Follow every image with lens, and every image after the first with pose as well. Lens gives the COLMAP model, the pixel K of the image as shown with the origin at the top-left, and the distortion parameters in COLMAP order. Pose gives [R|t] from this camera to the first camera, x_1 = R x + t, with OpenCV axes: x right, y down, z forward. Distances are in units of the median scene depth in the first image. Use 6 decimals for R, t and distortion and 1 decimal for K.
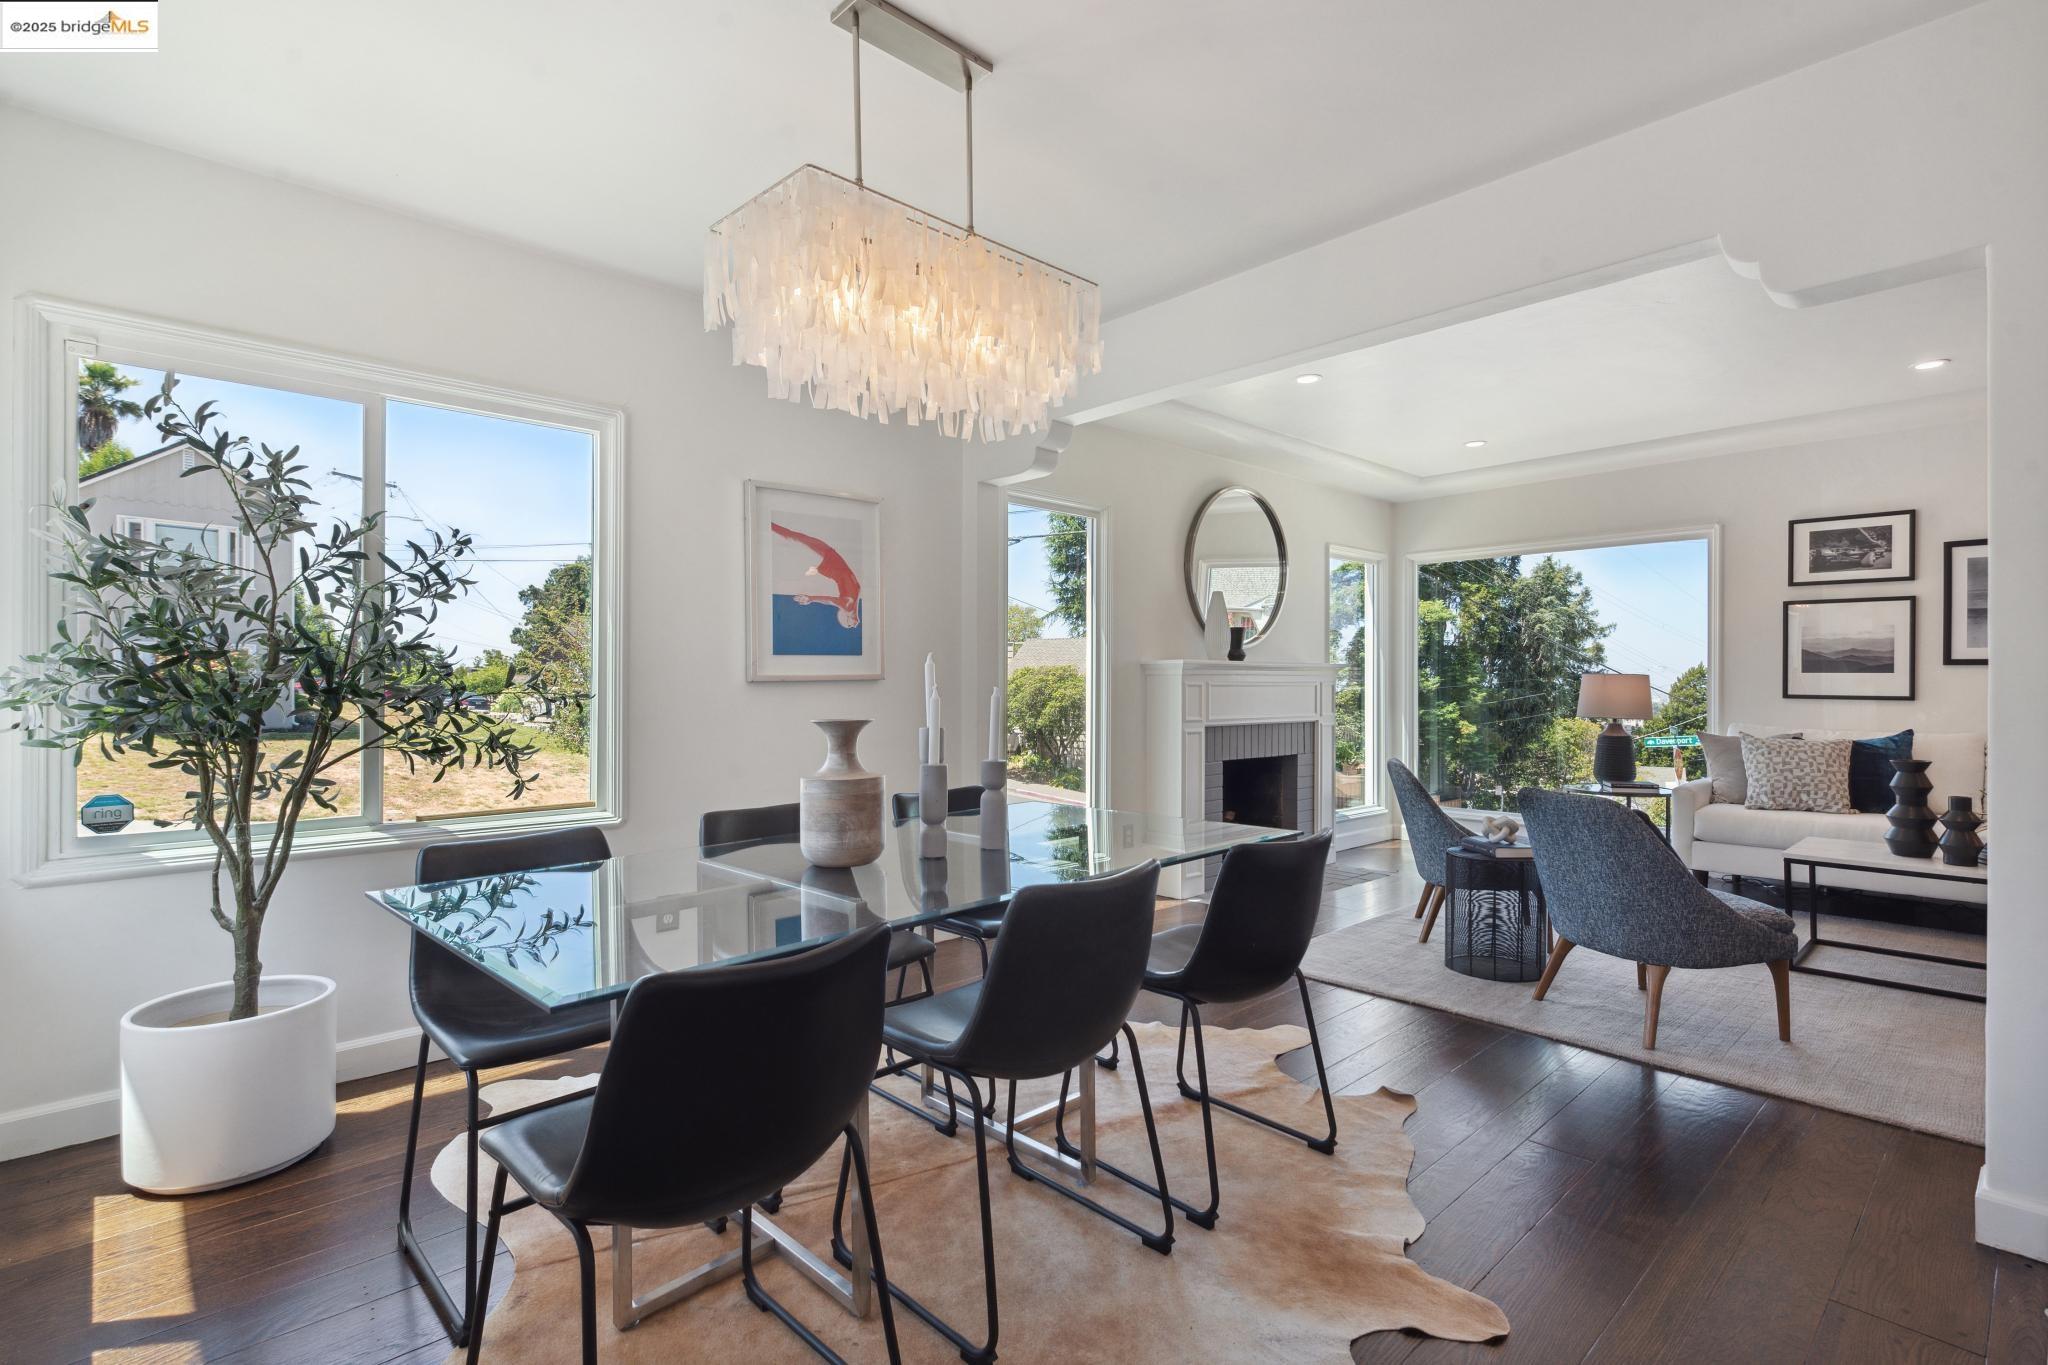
lens RADIAL K [[957.7, 0, 1012.7], [0, 957.7, 684.3], [0, 0, 1]] dist [0.011261, -0.001610]
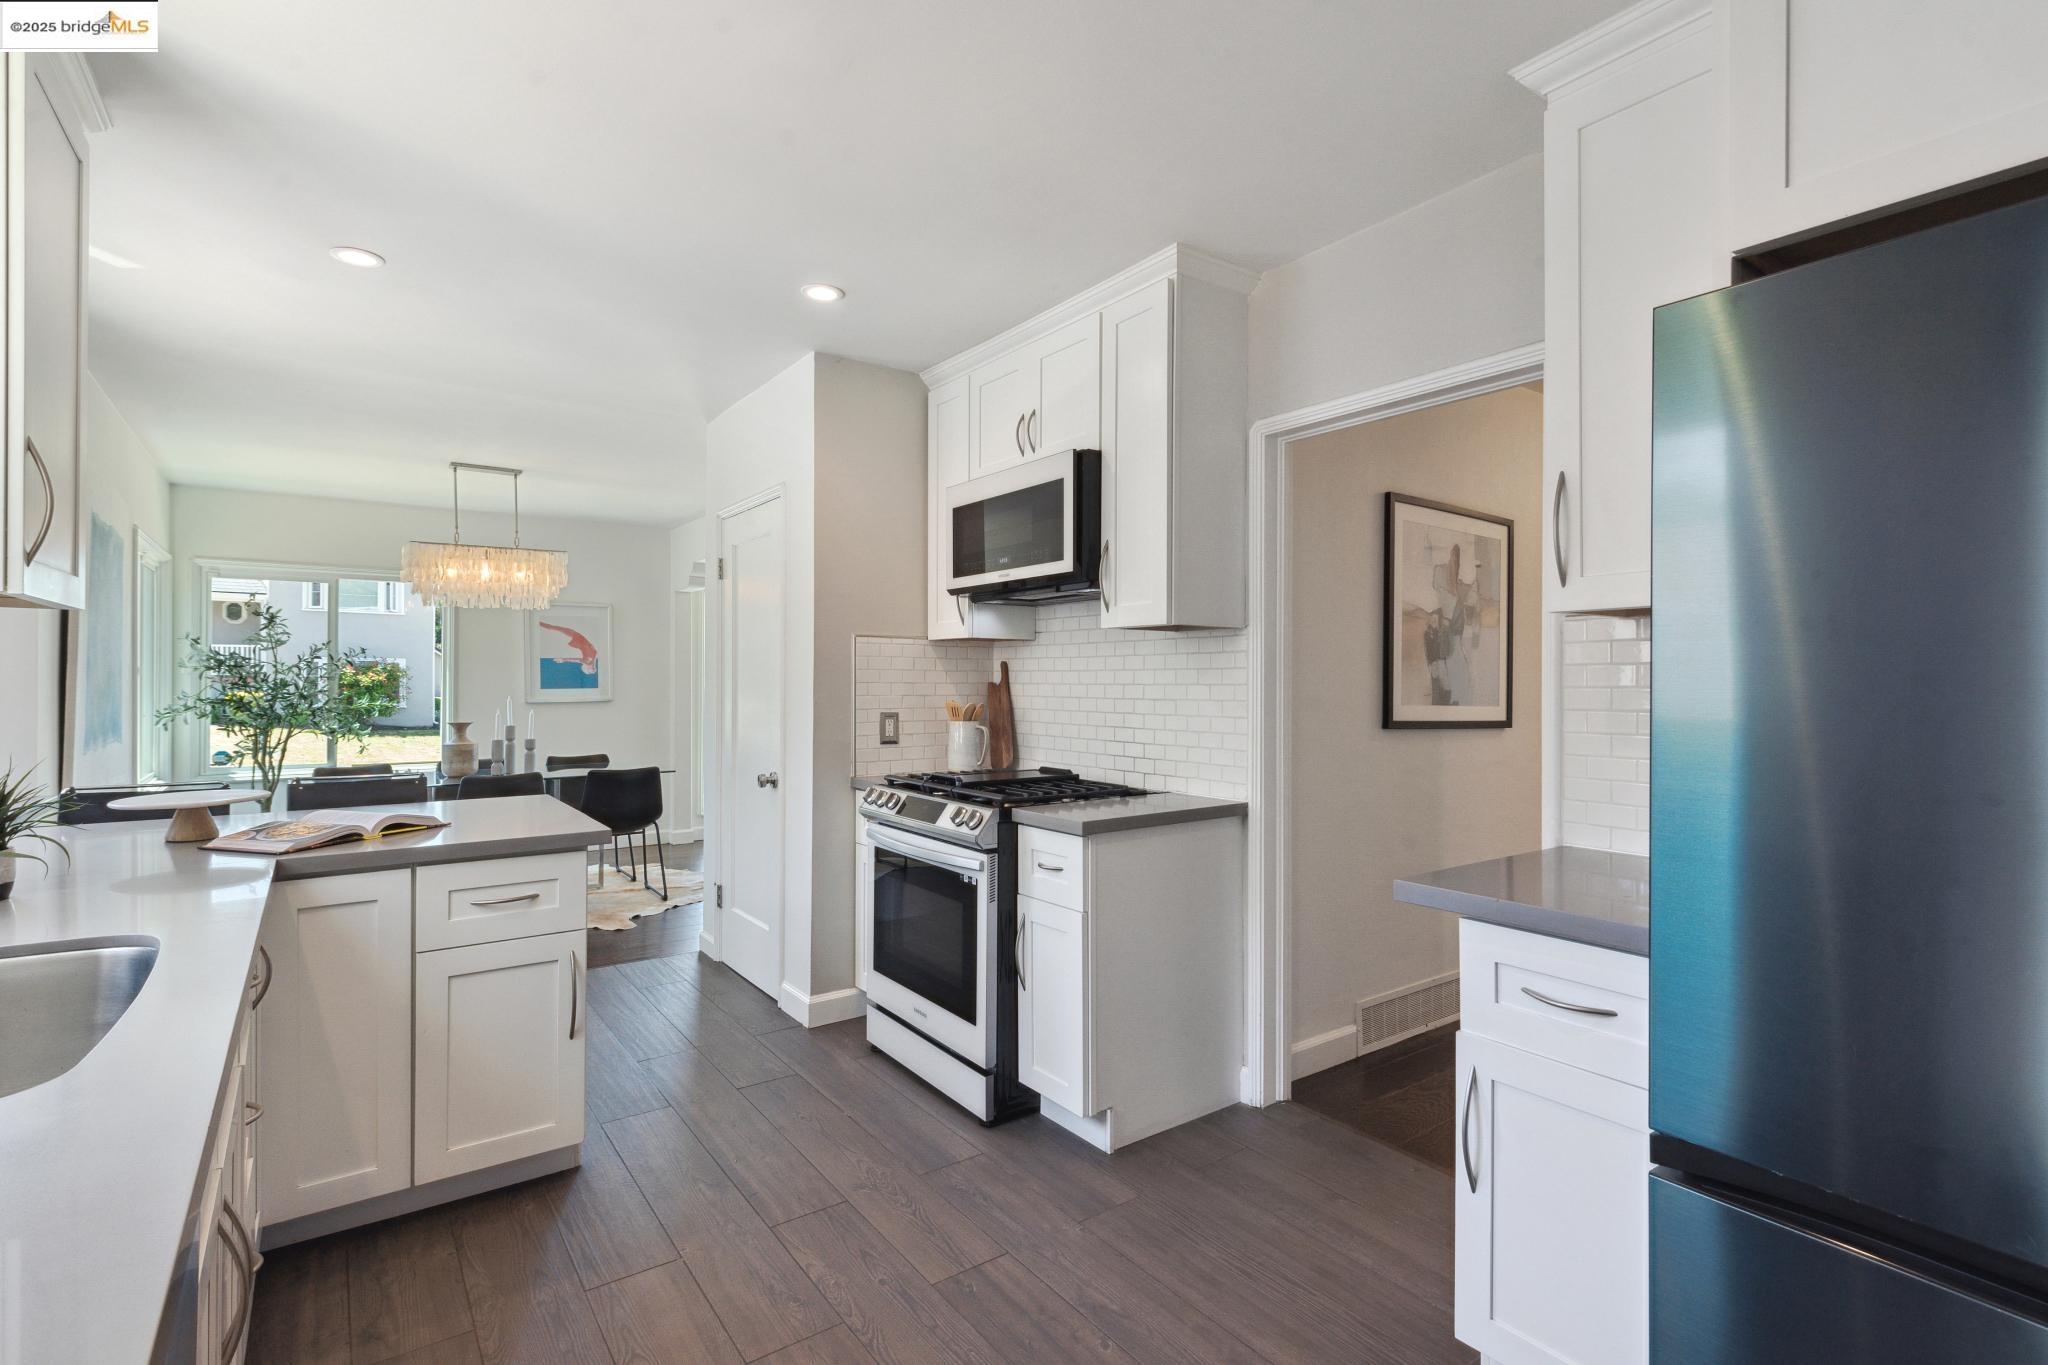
lens RADIAL K [[957.7, 0, 1026.1], [0, 957.7, 683.4], [0, 0, 1]] dist [0.011261, -0.001610]
pose [[0.991500, 0.001904, -0.130092, 0.926552], [-0.002626, 0.999982, -0.005381, -0.031490], [0.130080, 0.005676, 0.991487, -0.769514]]
